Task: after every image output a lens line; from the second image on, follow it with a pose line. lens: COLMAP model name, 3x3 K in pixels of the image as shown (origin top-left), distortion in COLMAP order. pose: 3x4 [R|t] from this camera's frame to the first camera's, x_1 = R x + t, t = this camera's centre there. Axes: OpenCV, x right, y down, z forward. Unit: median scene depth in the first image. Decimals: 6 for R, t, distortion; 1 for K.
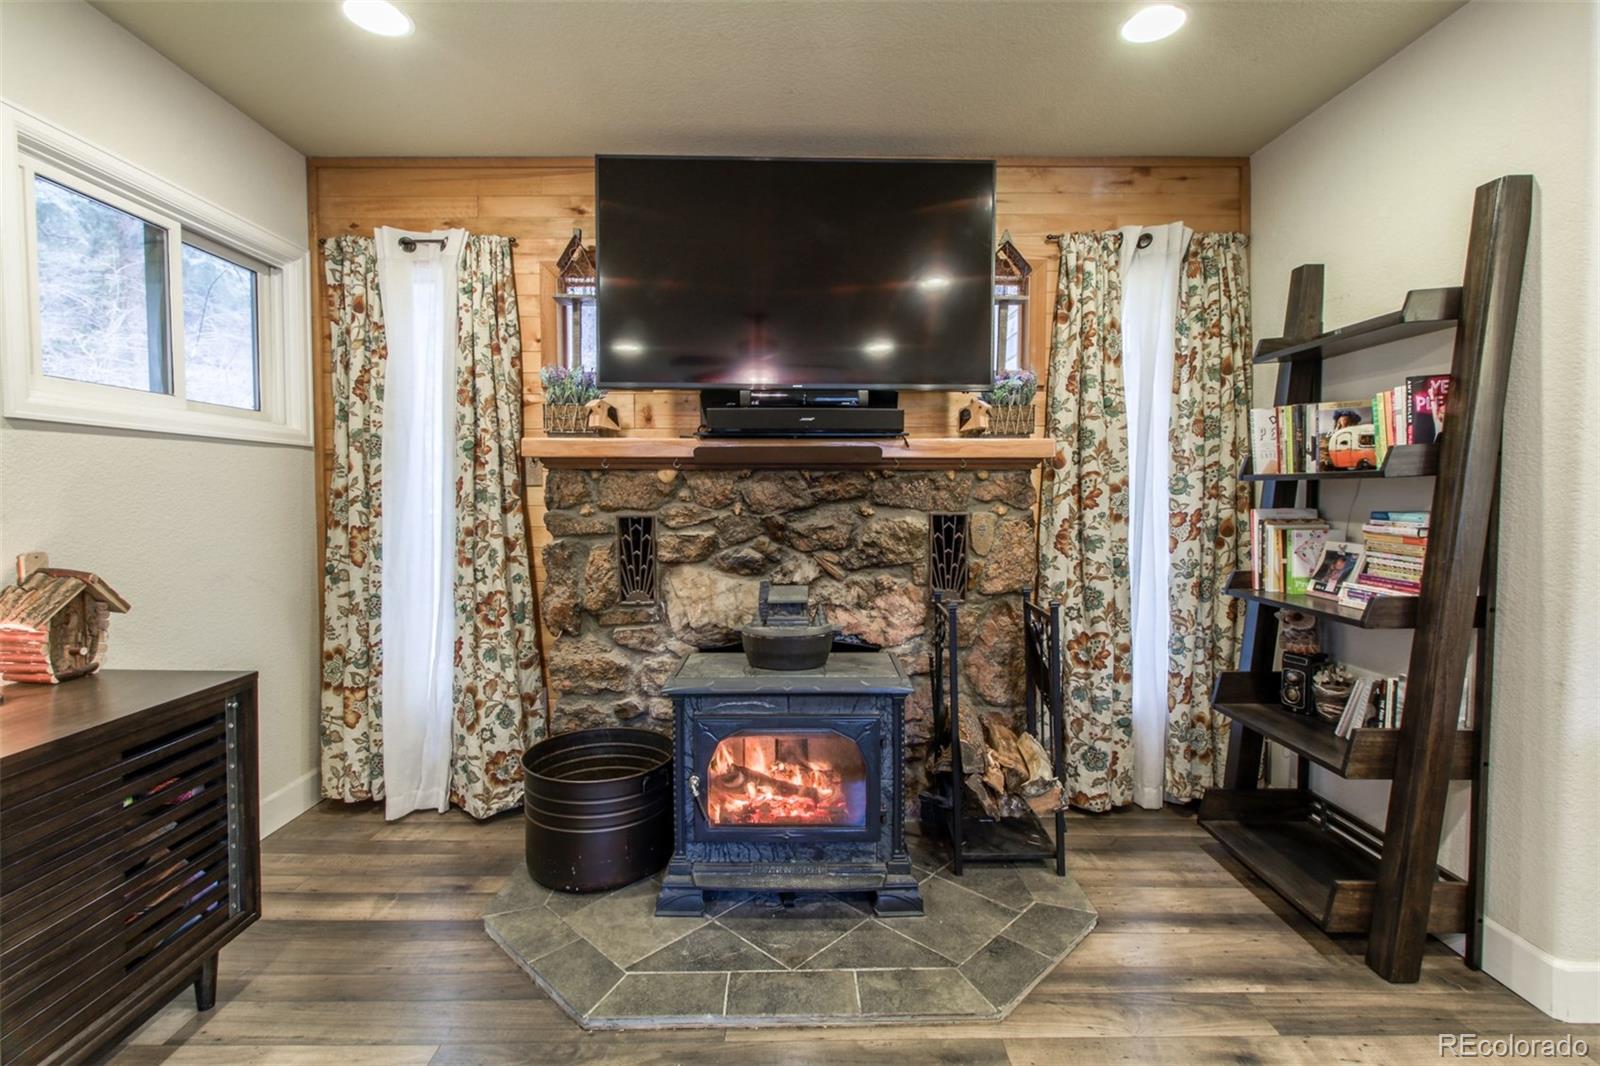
lens RADIAL K [[738.3, 0, 793.4], [0, 738.3, 519.5], [0, 0, 1]] dist [0.001206, 0.000269]
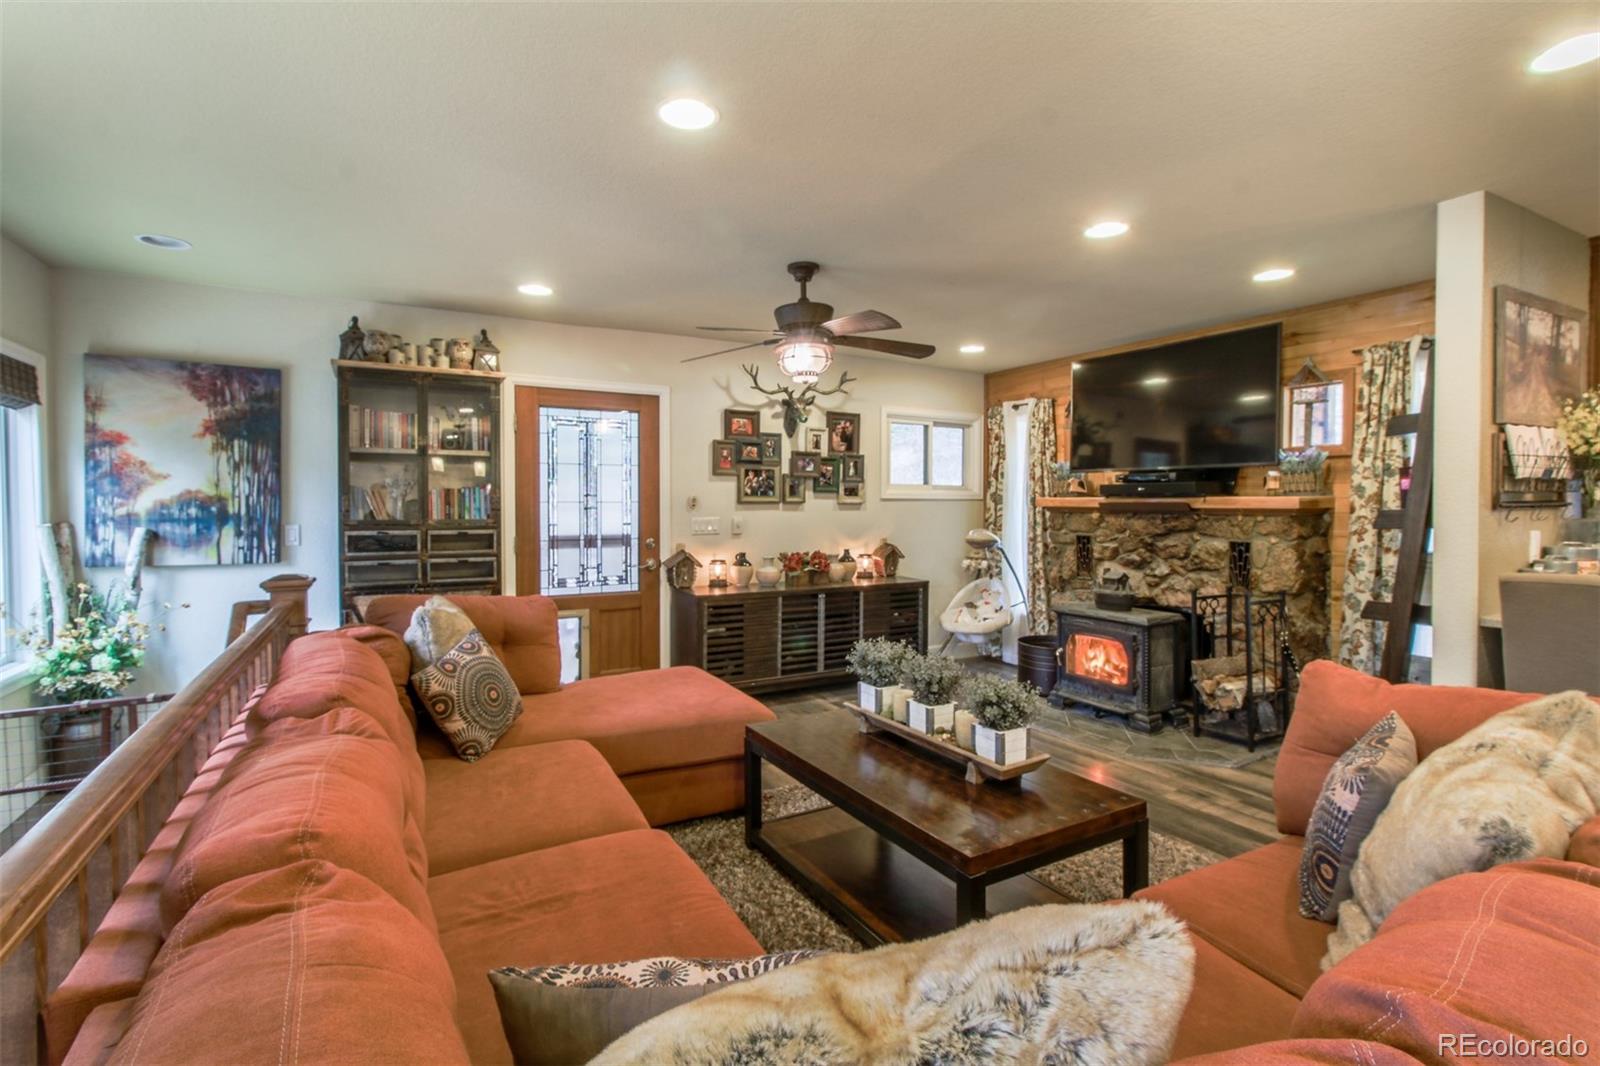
lens RADIAL K [[738.3, 0, 793.4], [0, 738.3, 519.5], [0, 0, 1]] dist [0.001206, 0.000269]
pose [[0.489970, 0.021402, -0.871477, 1.153186], [-0.034081, 0.999405, 0.005382, -0.031130], [0.871073, 0.027064, 0.490408, -0.688340]]
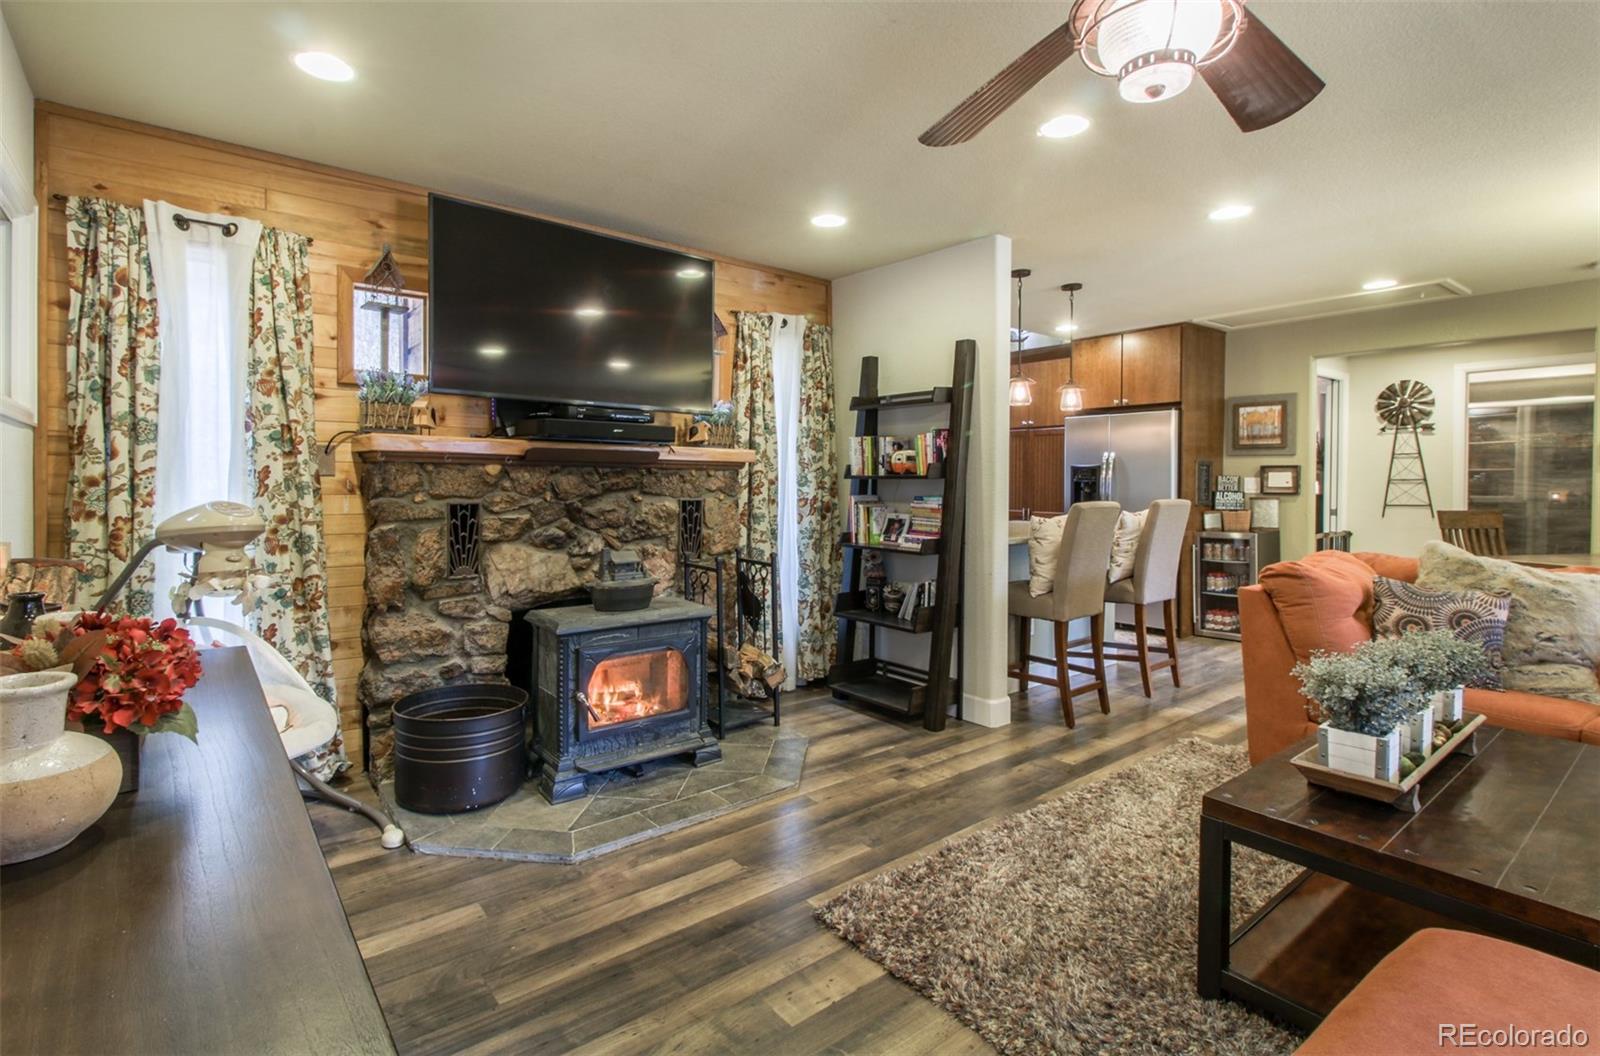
lens RADIAL K [[759.7, 0, 769.0], [0, 759.7, 491.4], [0, 0, 1]] dist [0.000506, 0.000028]
pose [[0.792259, 0.000734, 0.610185, -0.561303], [0.014229, 0.999705, -0.019677, 0.007736], [-0.610020, 0.024272, 0.792015, -0.256121]]
